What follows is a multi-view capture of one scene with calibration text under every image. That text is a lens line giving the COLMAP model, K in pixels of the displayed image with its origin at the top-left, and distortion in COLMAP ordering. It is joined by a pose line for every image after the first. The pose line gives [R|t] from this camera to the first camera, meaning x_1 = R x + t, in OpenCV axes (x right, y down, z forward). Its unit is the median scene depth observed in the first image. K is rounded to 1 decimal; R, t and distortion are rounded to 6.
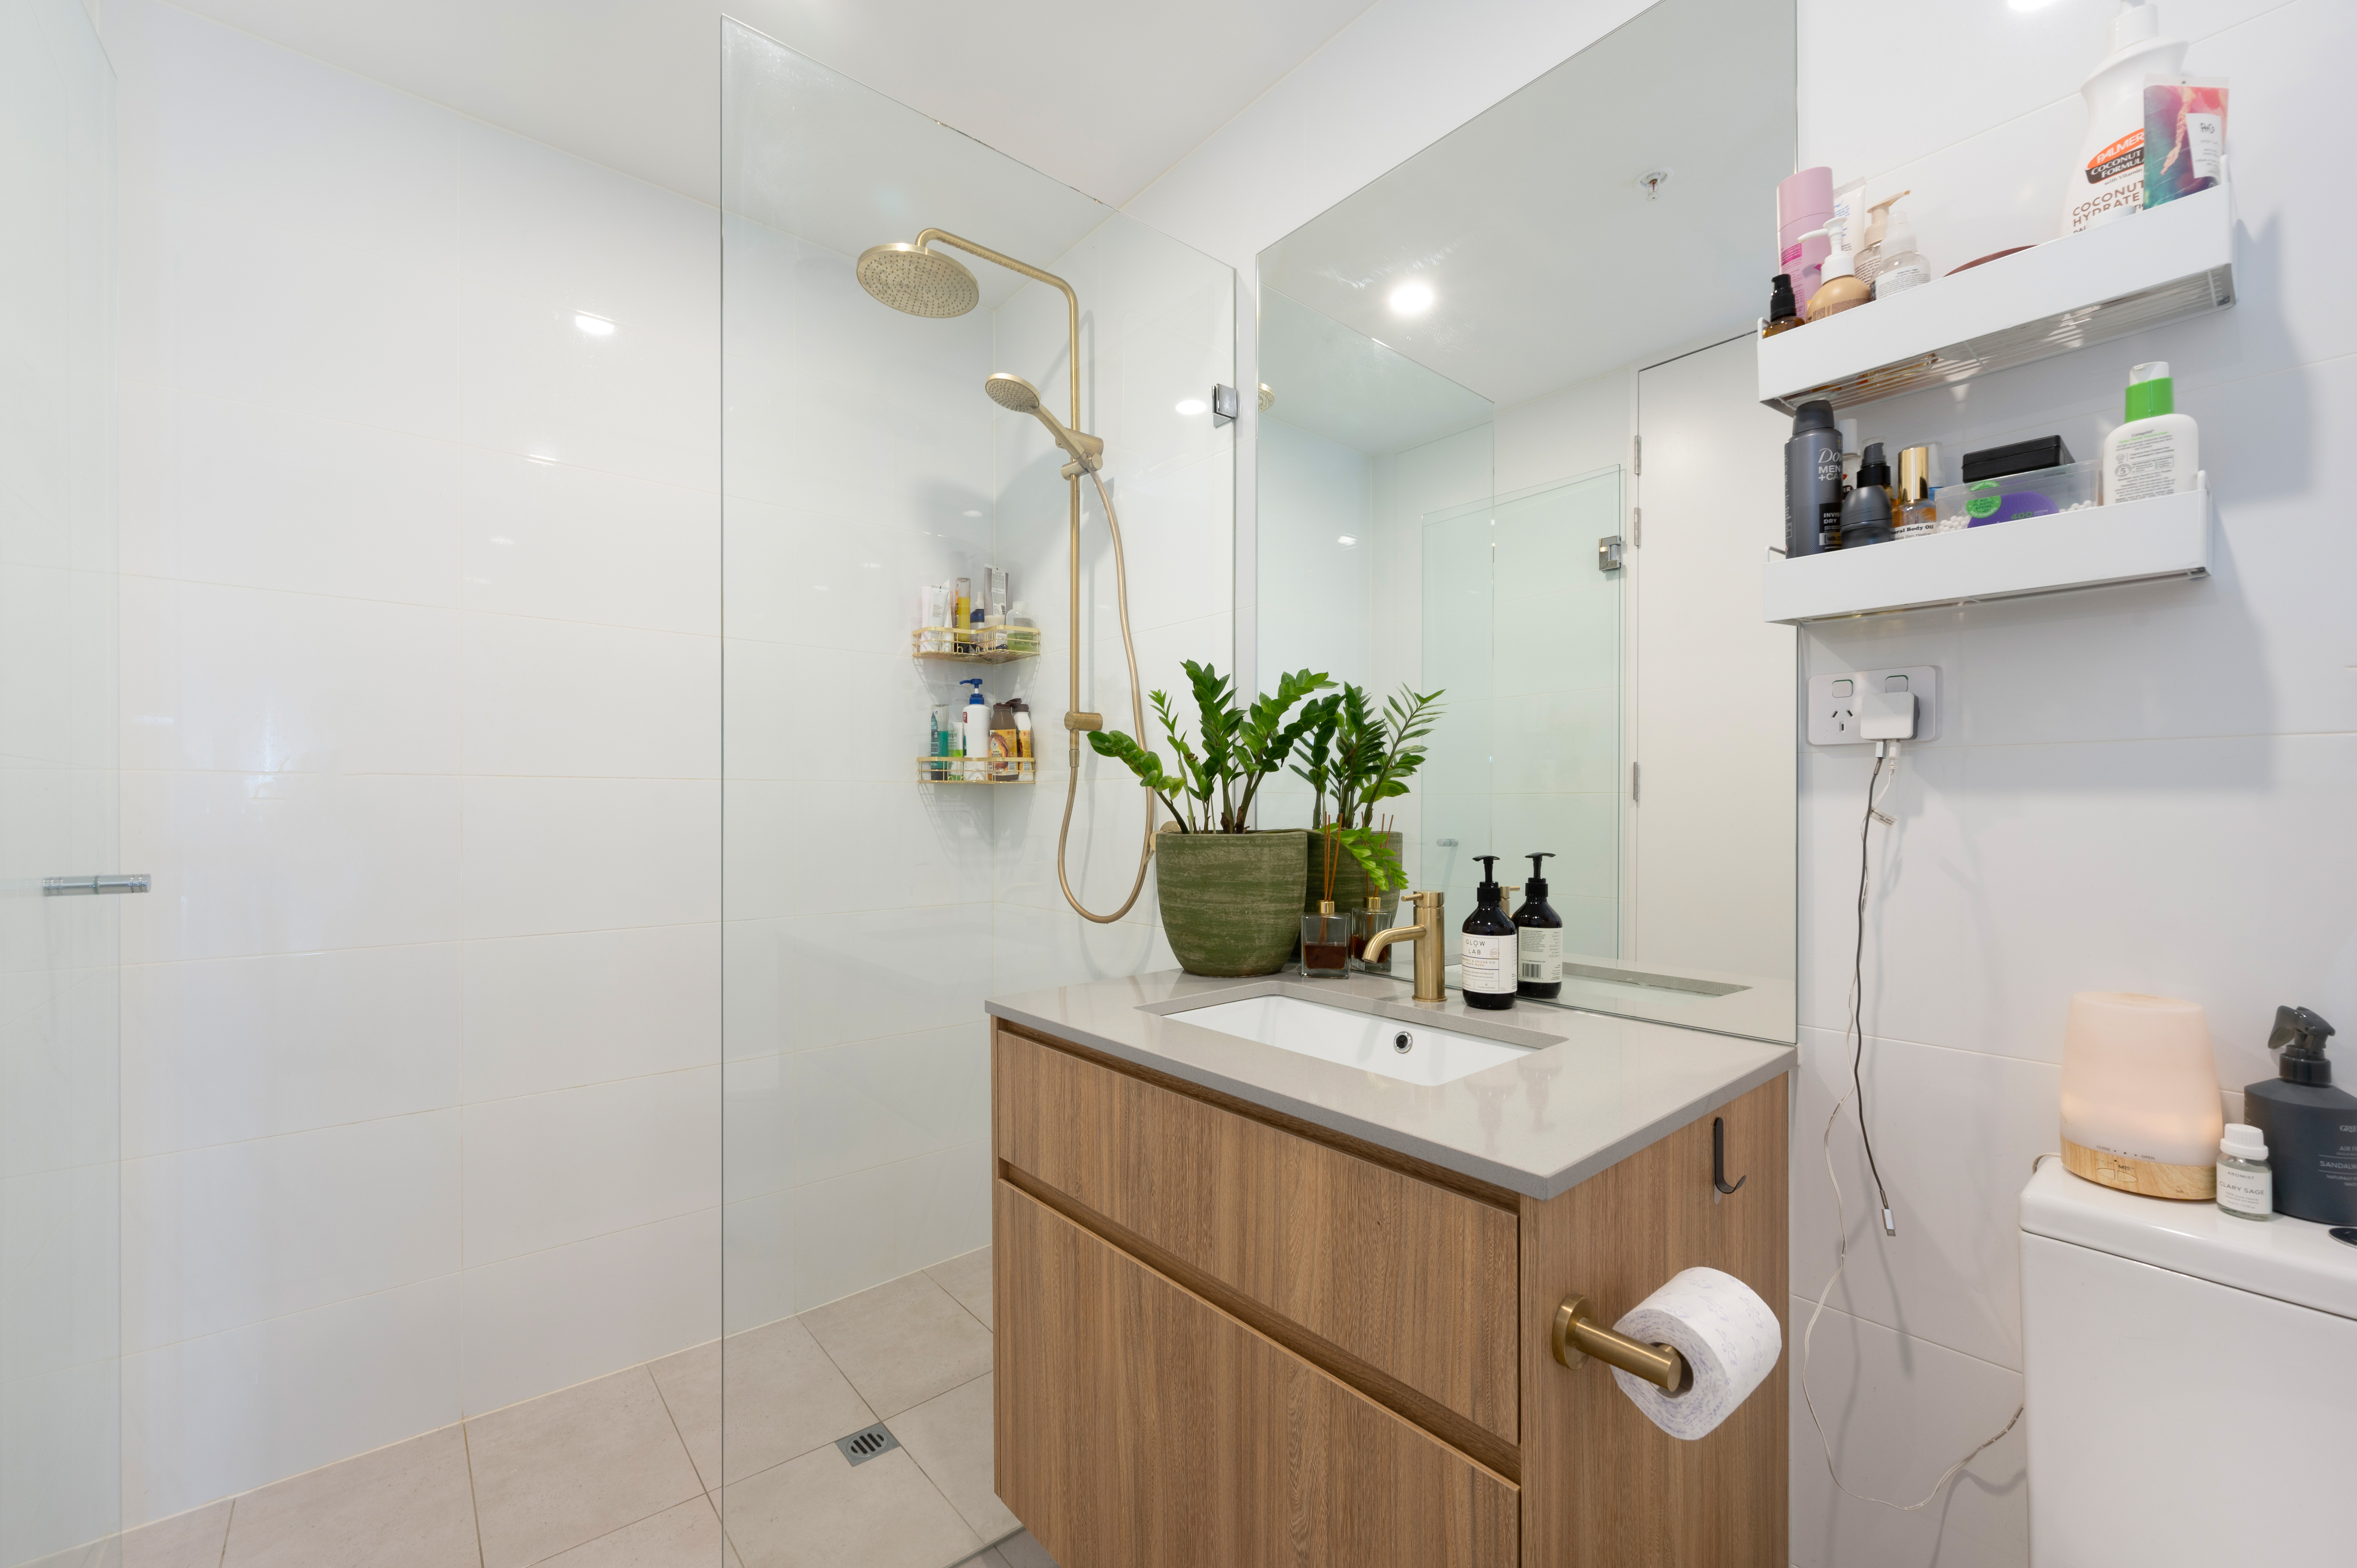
lens RADIAL K [[945.0, 0, 1175.3], [0, 945.0, 800.3], [0, 0, 1]] dist [-0.003558, -0.000570]
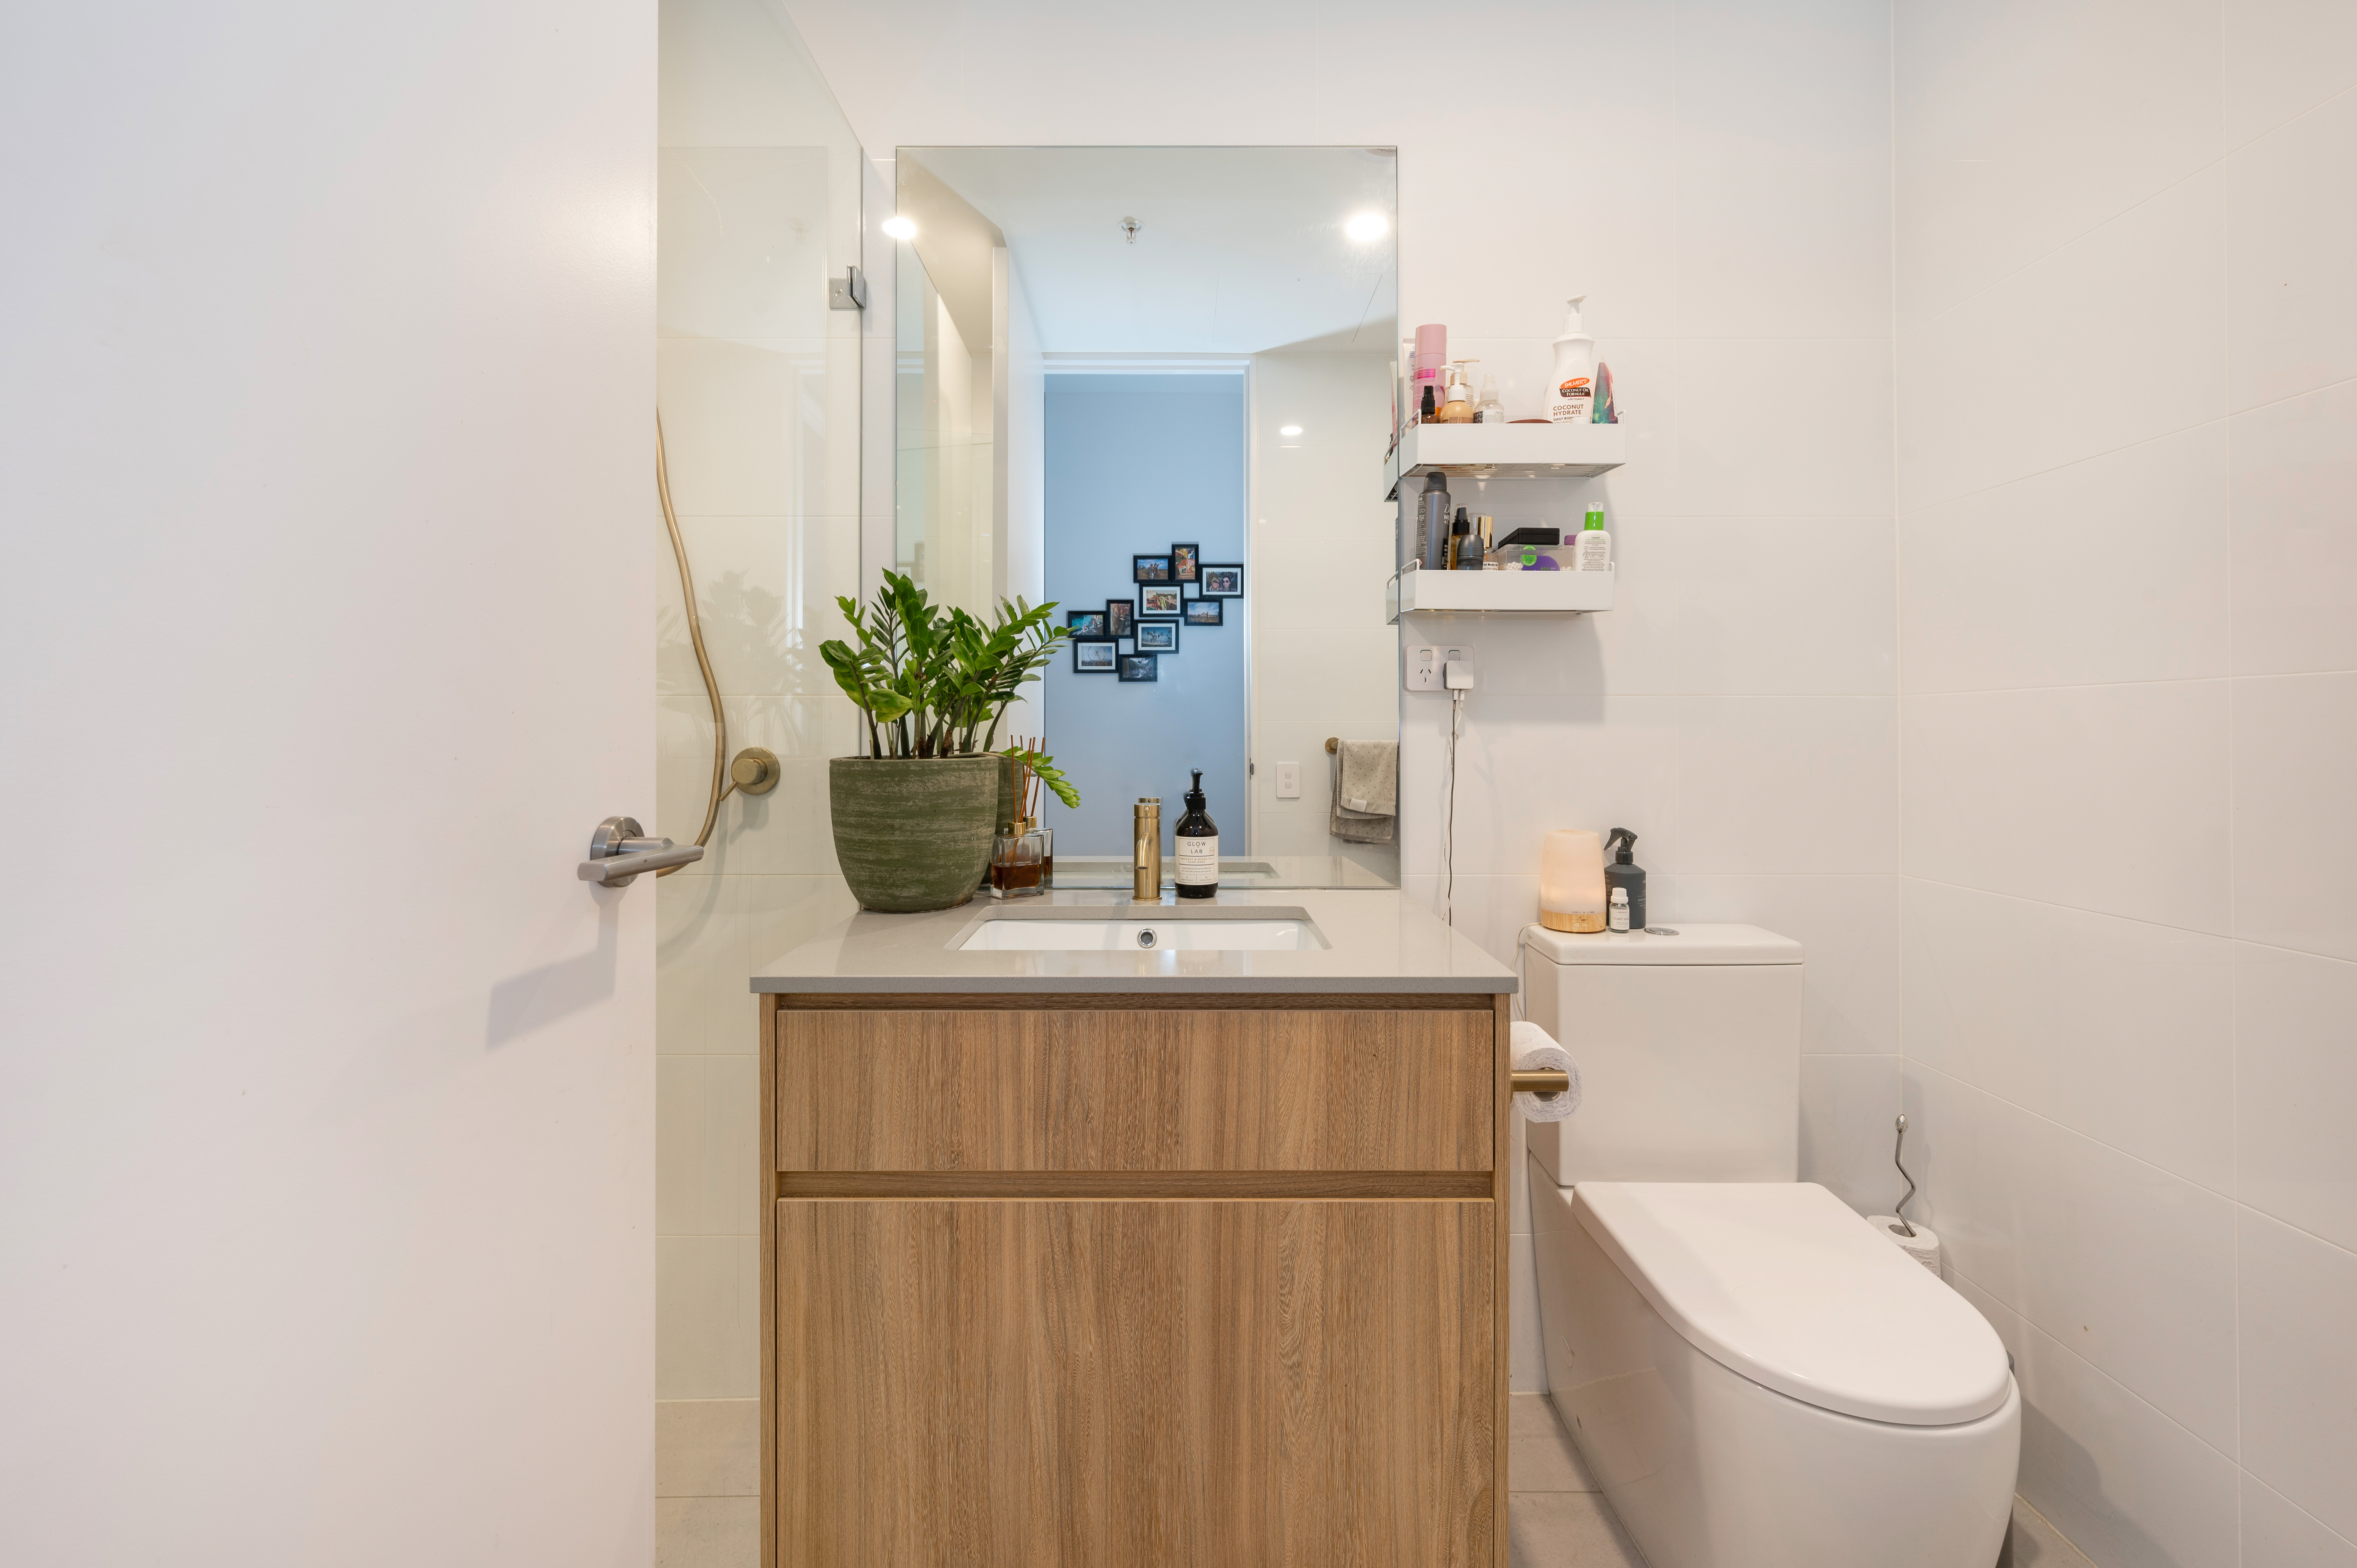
lens RADIAL K [[945.0, 0, 1133.4], [0, 945.0, 722.6], [0, 0, 1]] dist [-0.003558, -0.000570]
pose [[0.647134, 0.010863, 0.762299, -0.849912], [-0.005319, 0.999938, -0.009734, 0.011988], [-0.762358, 0.002245, 0.647152, 0.370969]]
